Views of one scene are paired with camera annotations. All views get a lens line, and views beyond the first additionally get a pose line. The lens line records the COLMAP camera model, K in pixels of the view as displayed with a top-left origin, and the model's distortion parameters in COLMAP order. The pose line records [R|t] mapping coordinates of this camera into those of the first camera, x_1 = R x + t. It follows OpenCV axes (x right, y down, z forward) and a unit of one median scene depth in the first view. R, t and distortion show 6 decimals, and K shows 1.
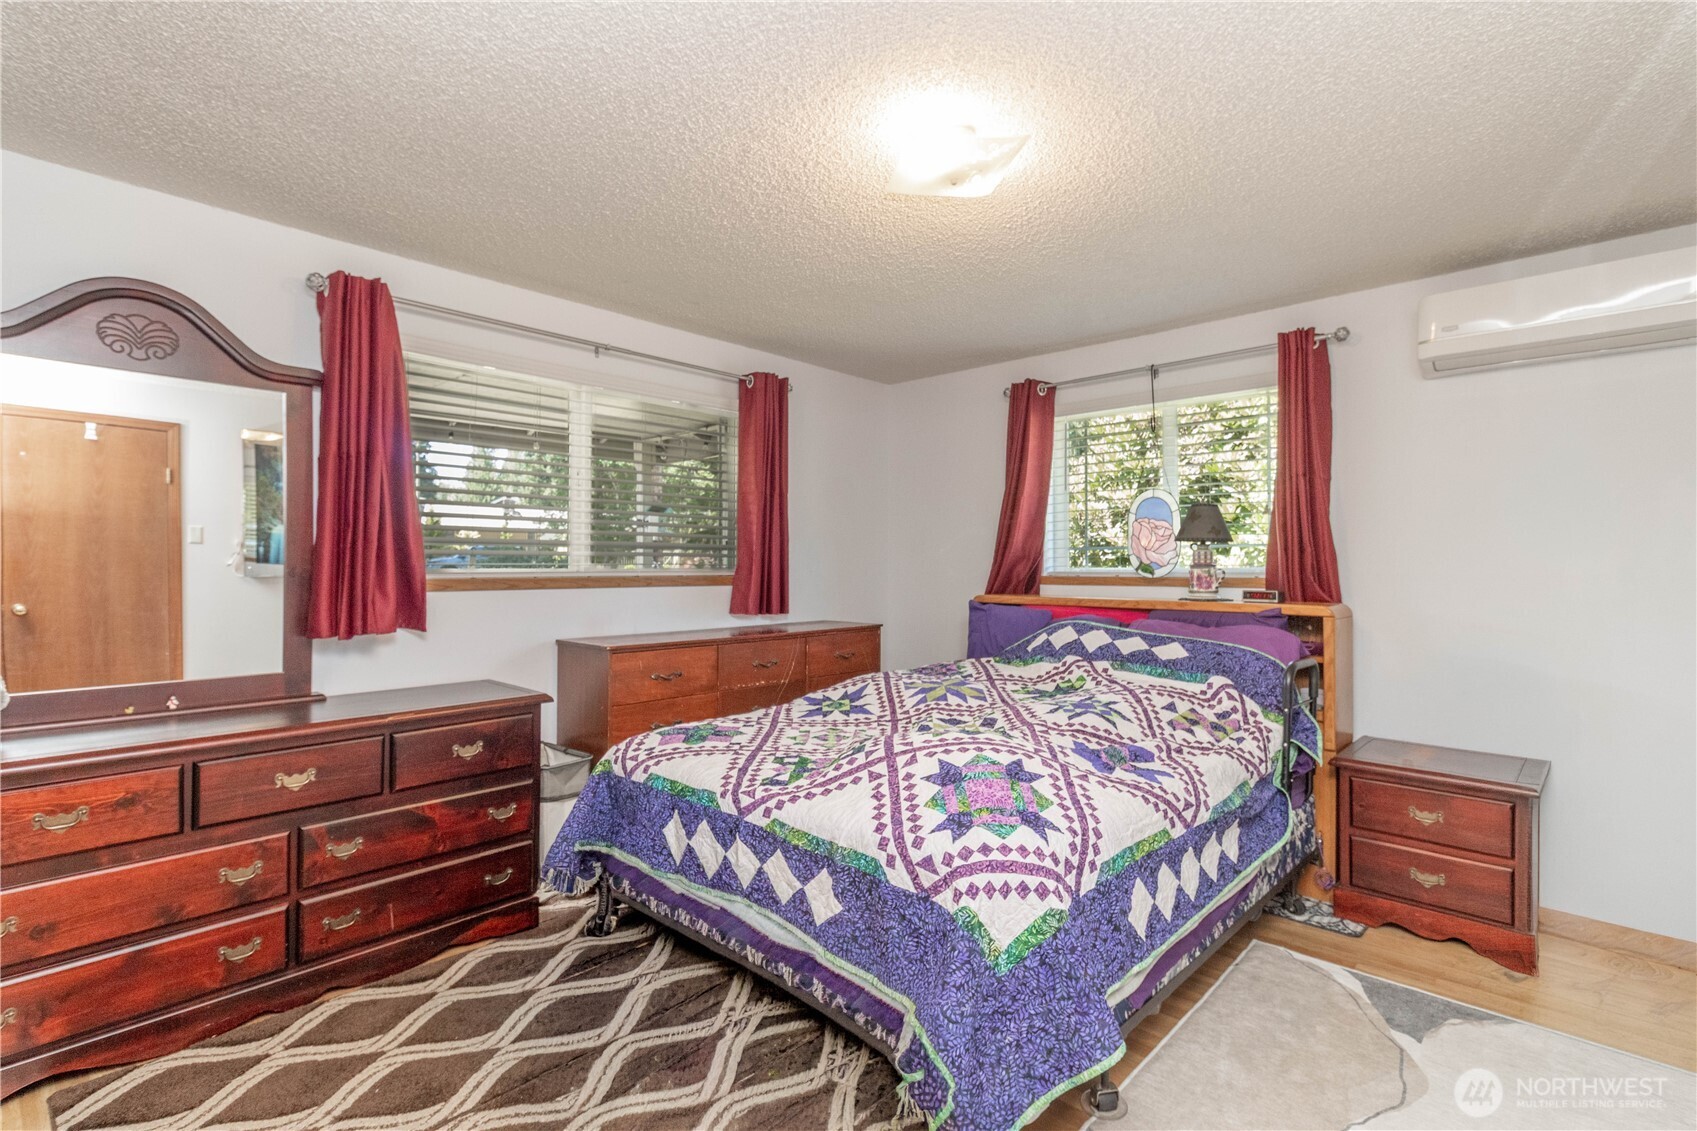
lens RADIAL K [[783.2, 0, 848.5], [0, 783.2, 565.5], [0, 0, 1]] dist [0.000303, 0.000135]
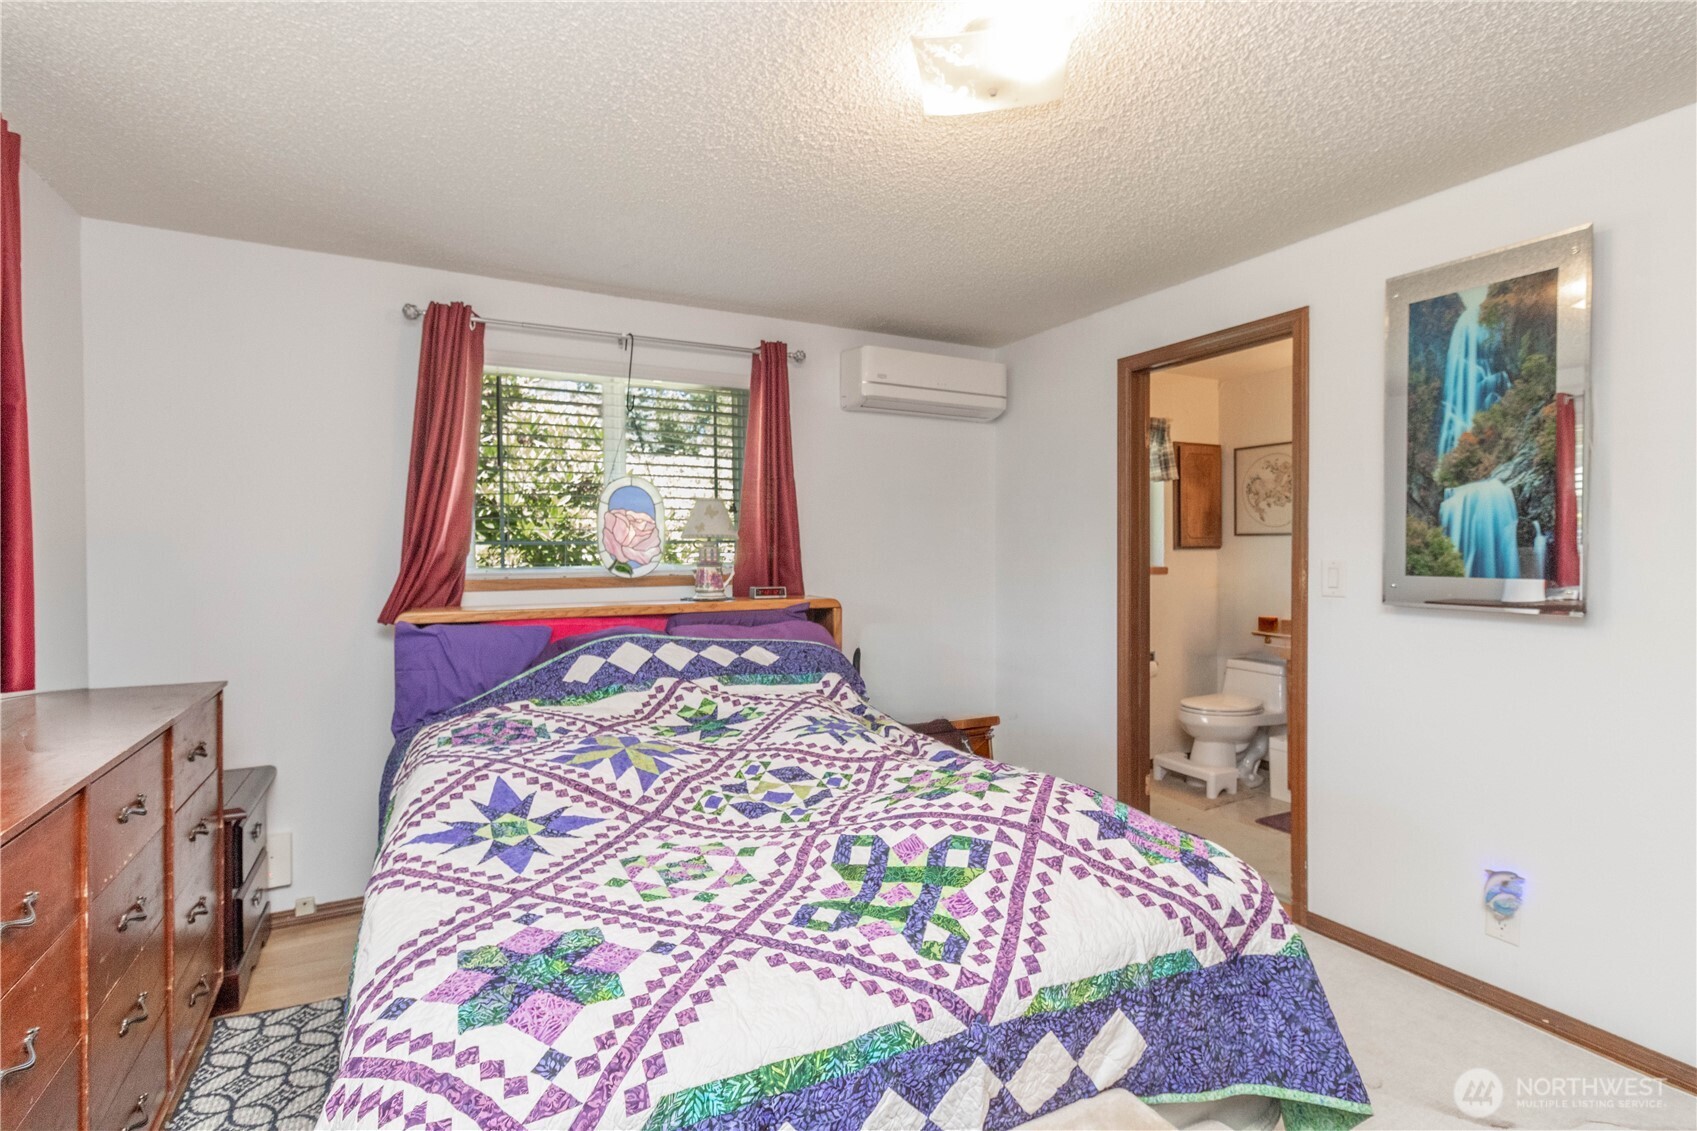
lens RADIAL K [[810.3, 0, 830.7], [0, 810.3, 557.2], [0, 0, 1]] dist [0.000465, 0.000014]
pose [[0.341228, -0.012921, 0.939892, -0.478900], [0.006969, 0.999913, 0.011215, -0.019664], [-0.939955, 0.002723, 0.341288, 0.591630]]
